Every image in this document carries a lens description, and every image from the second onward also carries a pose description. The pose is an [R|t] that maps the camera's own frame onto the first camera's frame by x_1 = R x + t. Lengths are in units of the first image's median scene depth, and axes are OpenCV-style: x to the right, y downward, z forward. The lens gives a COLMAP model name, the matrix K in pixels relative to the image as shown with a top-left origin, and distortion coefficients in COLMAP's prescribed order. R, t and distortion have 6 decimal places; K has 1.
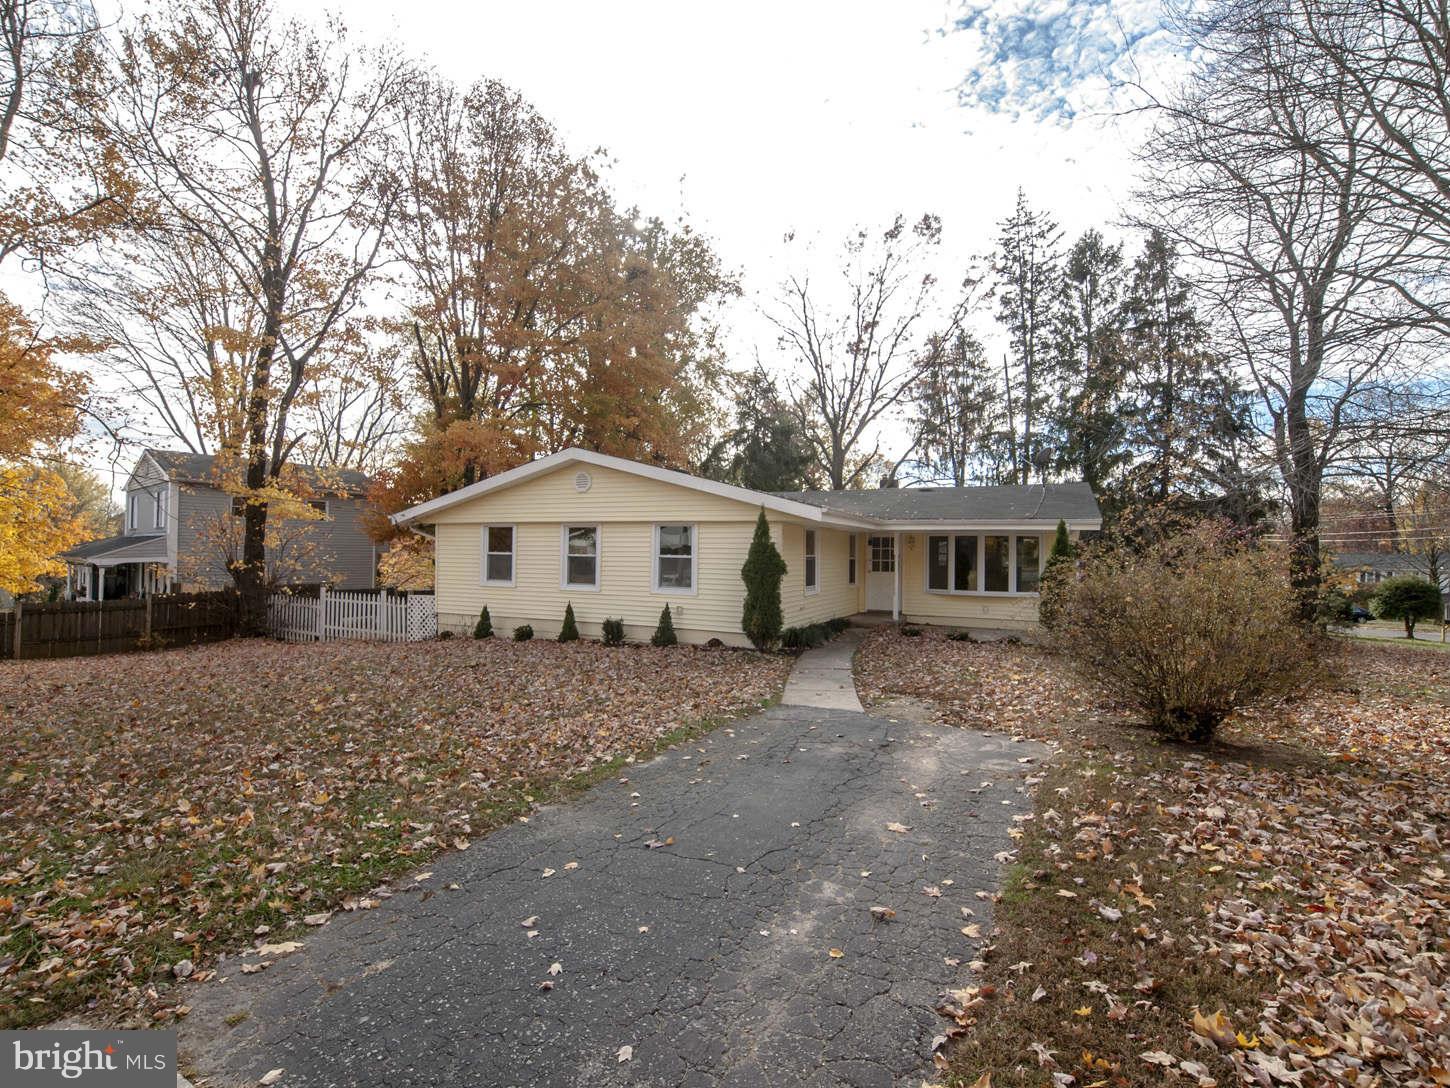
lens RADIAL K [[737.6, 0, 708.5], [0, 737.6, 545.5], [0, 0, 1]] dist [0.020286, -0.020457]
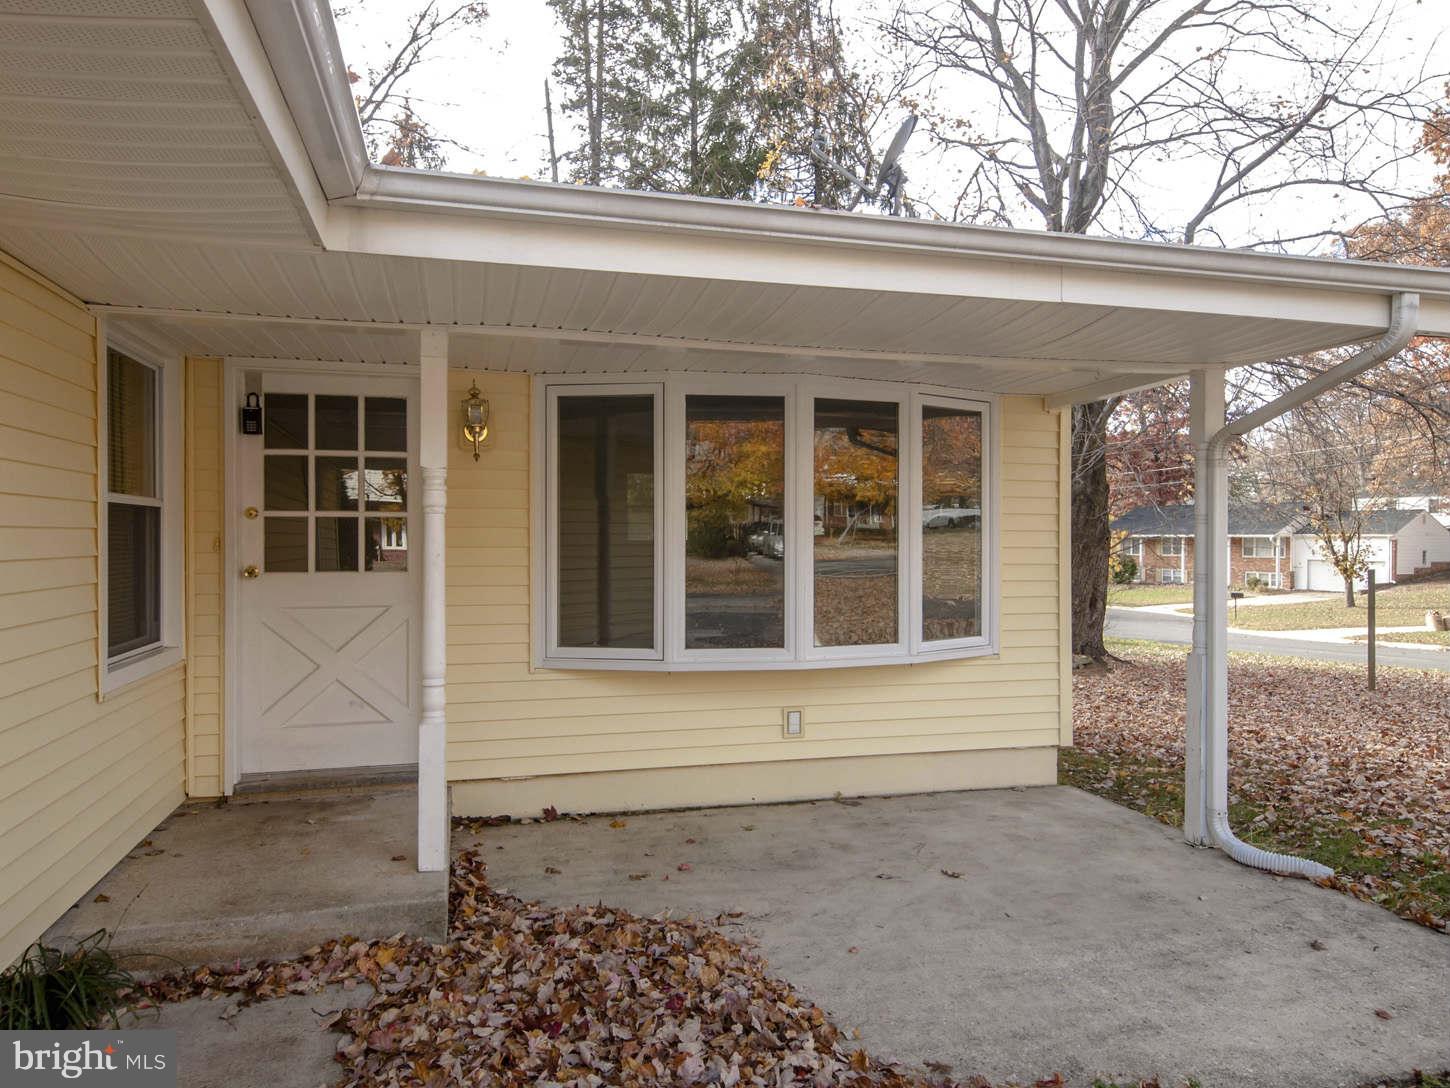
lens RADIAL K [[902.8, 0, 672.6], [0, 902.8, 540.2], [0, 0, 1]] dist [0.045954, 0.000112]
pose [[0.786660, -0.015126, 0.617201, 0.116024], [-0.000339, 0.999689, 0.024932, 0.015270], [-0.617386, -0.019822, 0.786410, 0.545594]]
